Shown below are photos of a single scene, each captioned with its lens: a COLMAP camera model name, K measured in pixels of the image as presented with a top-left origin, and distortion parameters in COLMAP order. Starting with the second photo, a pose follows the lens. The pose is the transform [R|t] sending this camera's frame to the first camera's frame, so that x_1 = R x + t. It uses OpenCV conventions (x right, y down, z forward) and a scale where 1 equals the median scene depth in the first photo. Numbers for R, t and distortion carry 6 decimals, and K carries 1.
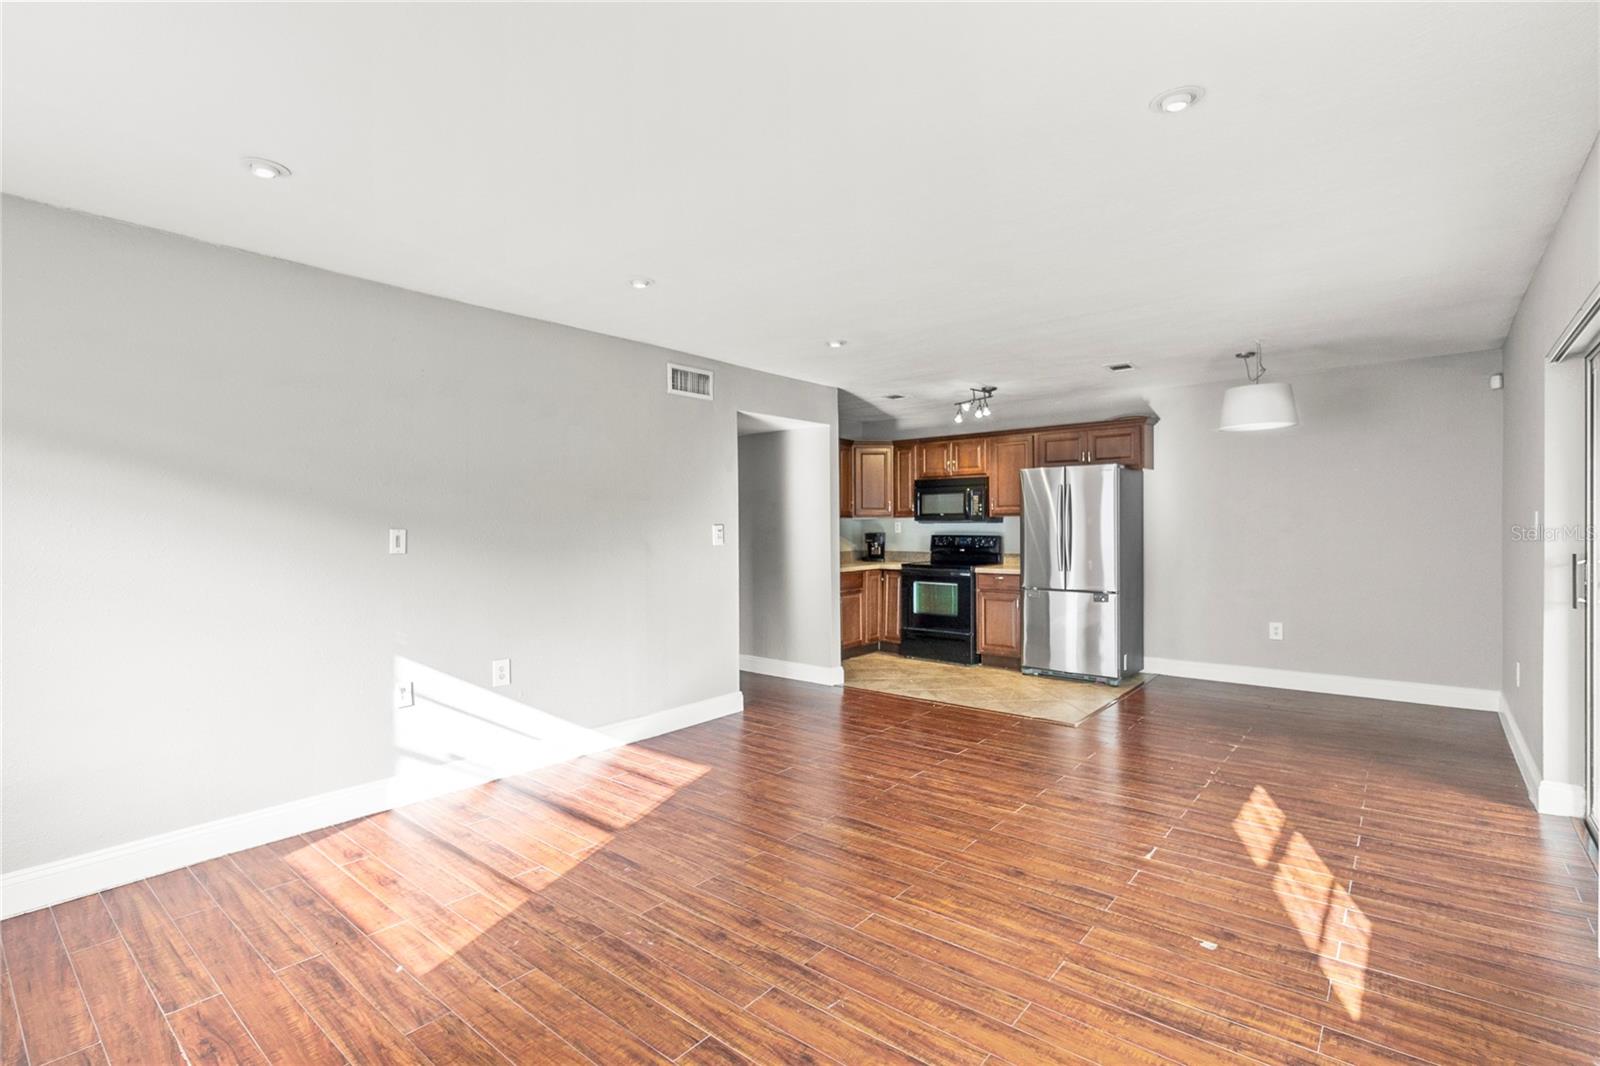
lens RADIAL K [[754.9, 0, 795.8], [0, 754.9, 528.1], [0, 0, 1]] dist [0.002418, -0.000148]
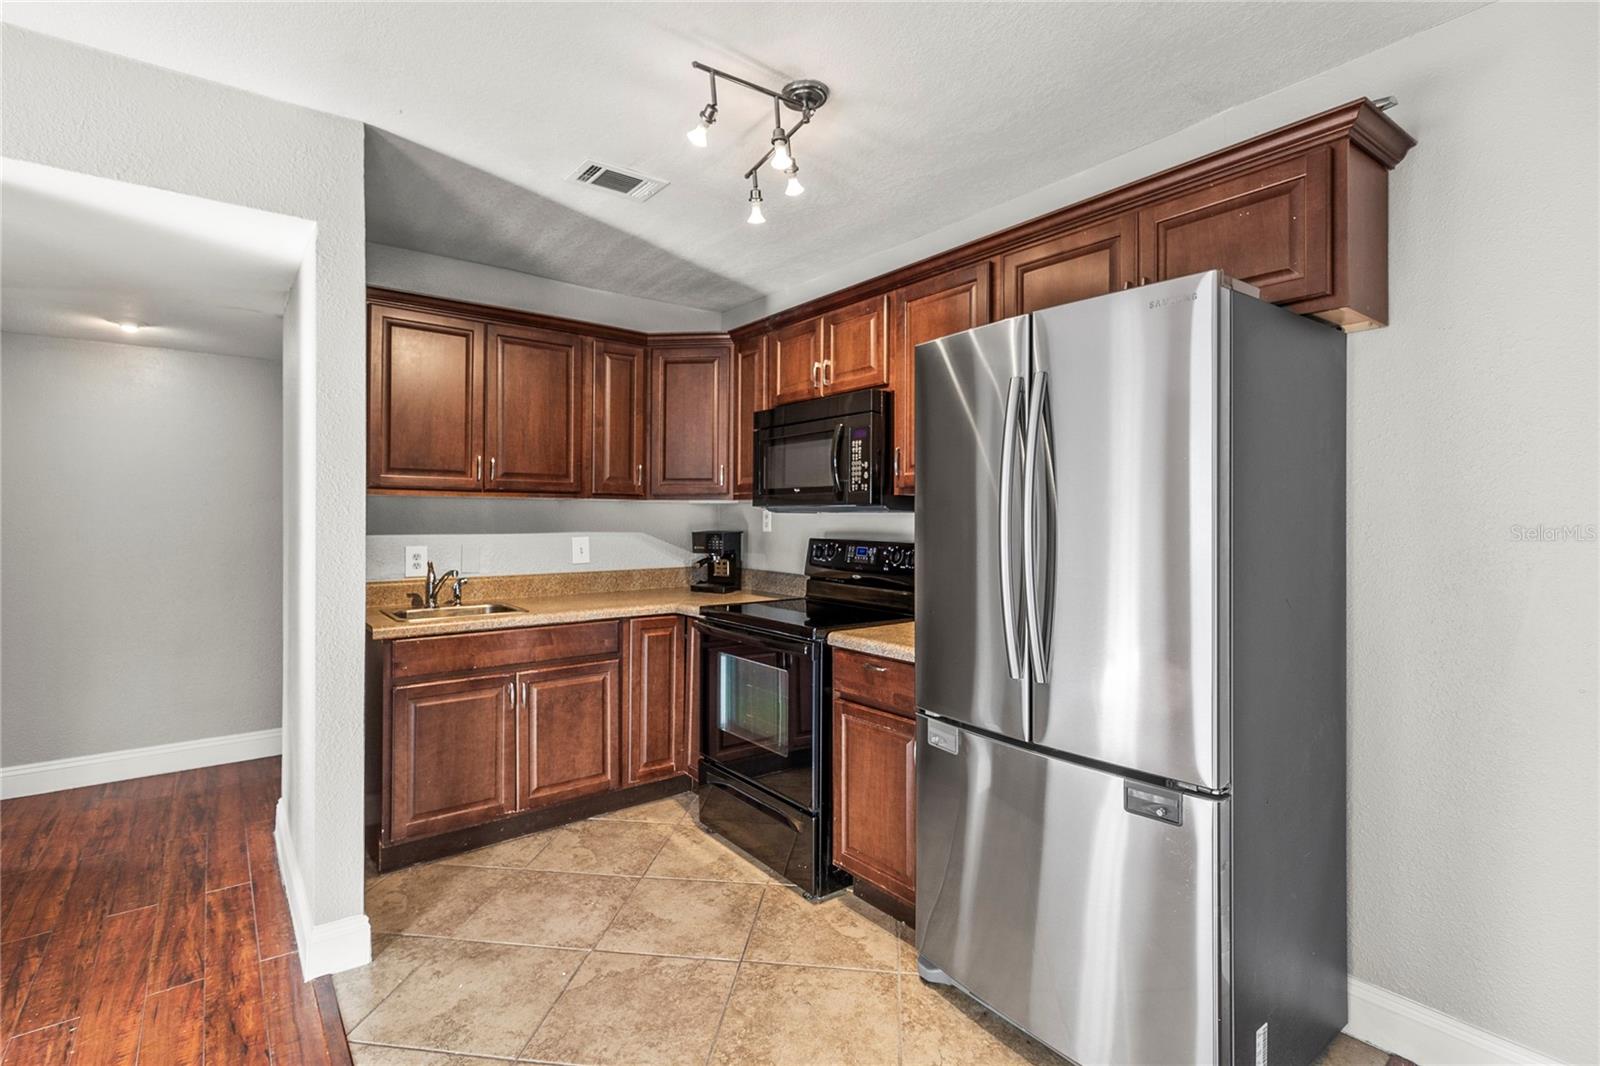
lens RADIAL K [[746.1, 0, 795.4], [0, 746.1, 511.5], [0, 0, 1]] dist [0.003155, 0.000236]
pose [[0.975875, 0.008580, -0.218160, 0.285984], [-0.010950, 0.999893, -0.009658, -0.002650], [0.218054, 0.011814, 0.975865, 0.609846]]
